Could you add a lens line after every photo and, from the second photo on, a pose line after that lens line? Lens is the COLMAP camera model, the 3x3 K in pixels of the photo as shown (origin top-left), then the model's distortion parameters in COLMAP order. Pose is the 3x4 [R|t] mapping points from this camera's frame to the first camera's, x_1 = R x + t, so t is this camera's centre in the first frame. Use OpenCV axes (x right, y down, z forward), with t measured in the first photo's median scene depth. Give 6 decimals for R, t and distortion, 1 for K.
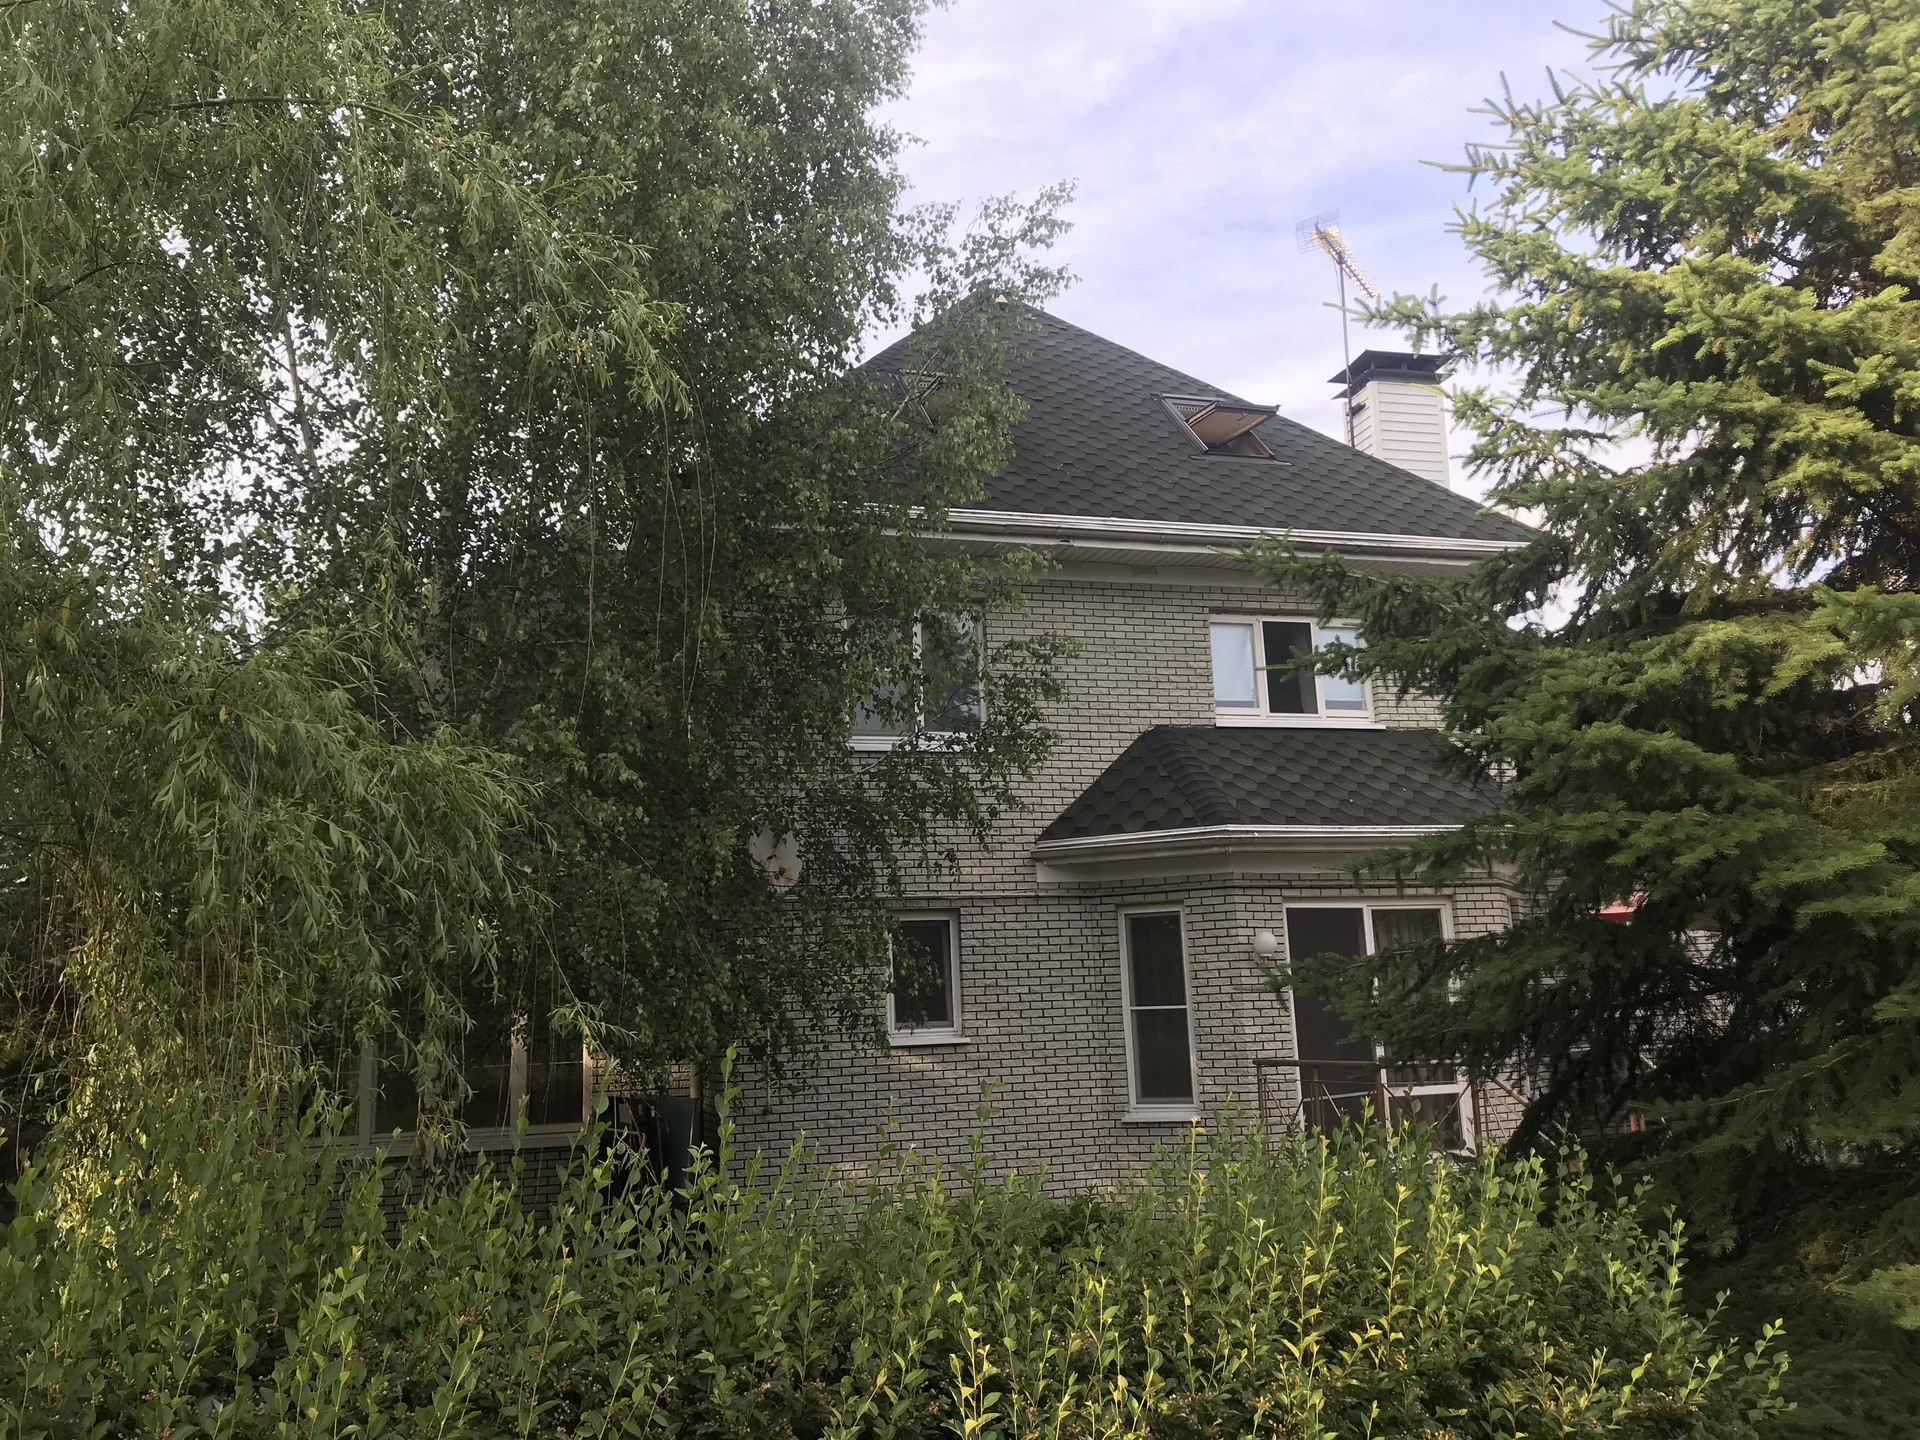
lens RADIAL K [[1591.8, 0, 966.9], [0, 1591.8, 672.2], [0, 0, 1]] dist [0.057256, -0.067873]
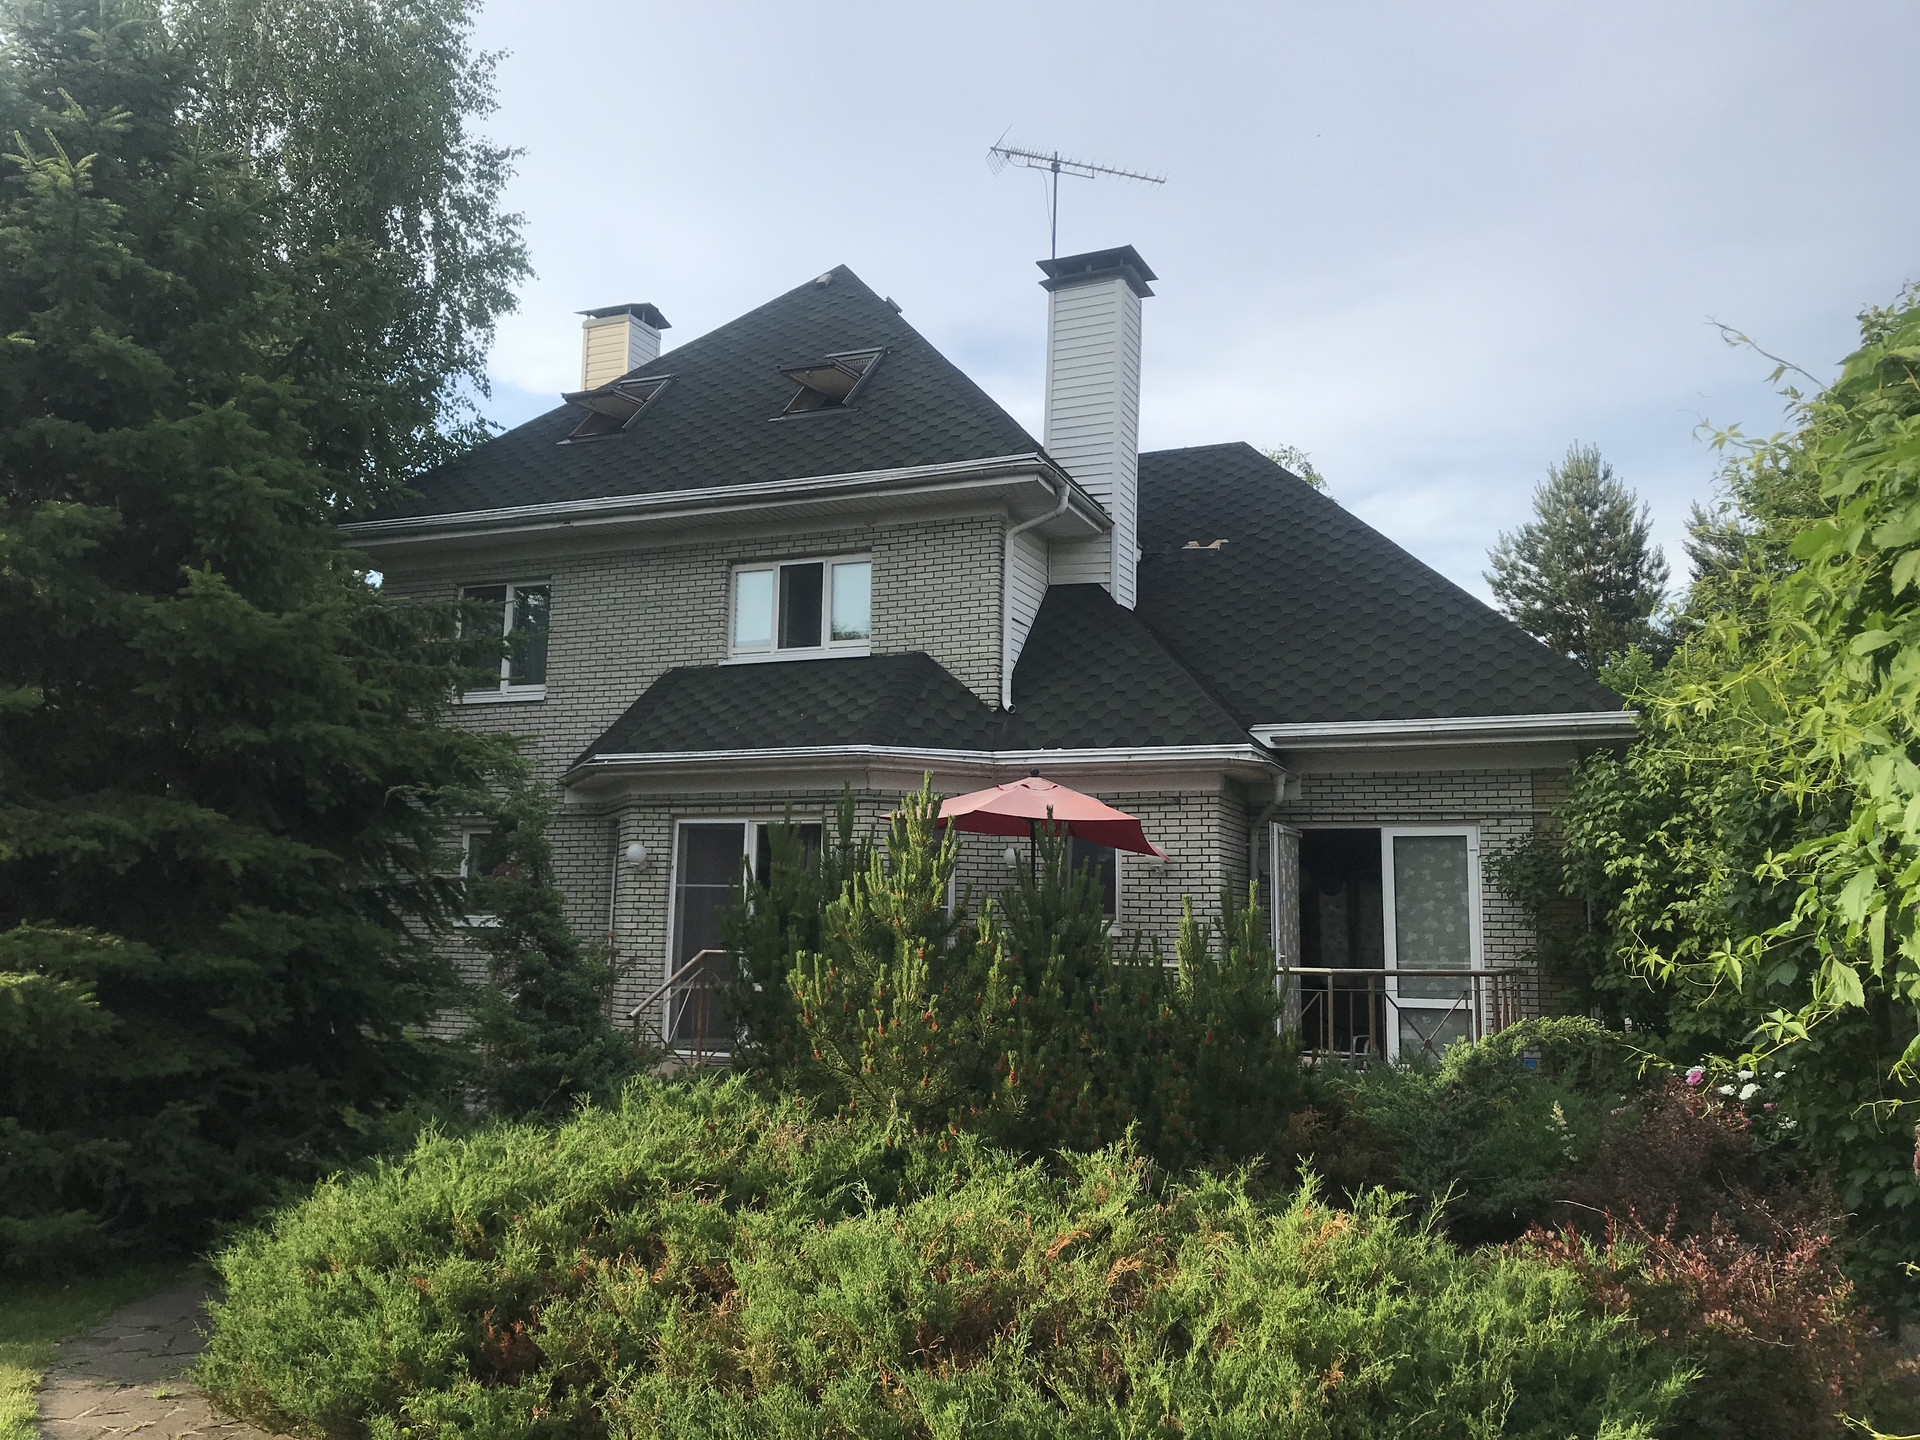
lens RADIAL K [[1591.8, 0, 966.9], [0, 1591.8, 672.2], [0, 0, 1]] dist [0.057256, -0.067873]
pose [[0.771810, -0.057224, -0.633273, 1.022986], [0.088990, 0.995861, 0.018469, 0.034128], [0.629595, -0.070609, 0.773708, 0.233540]]
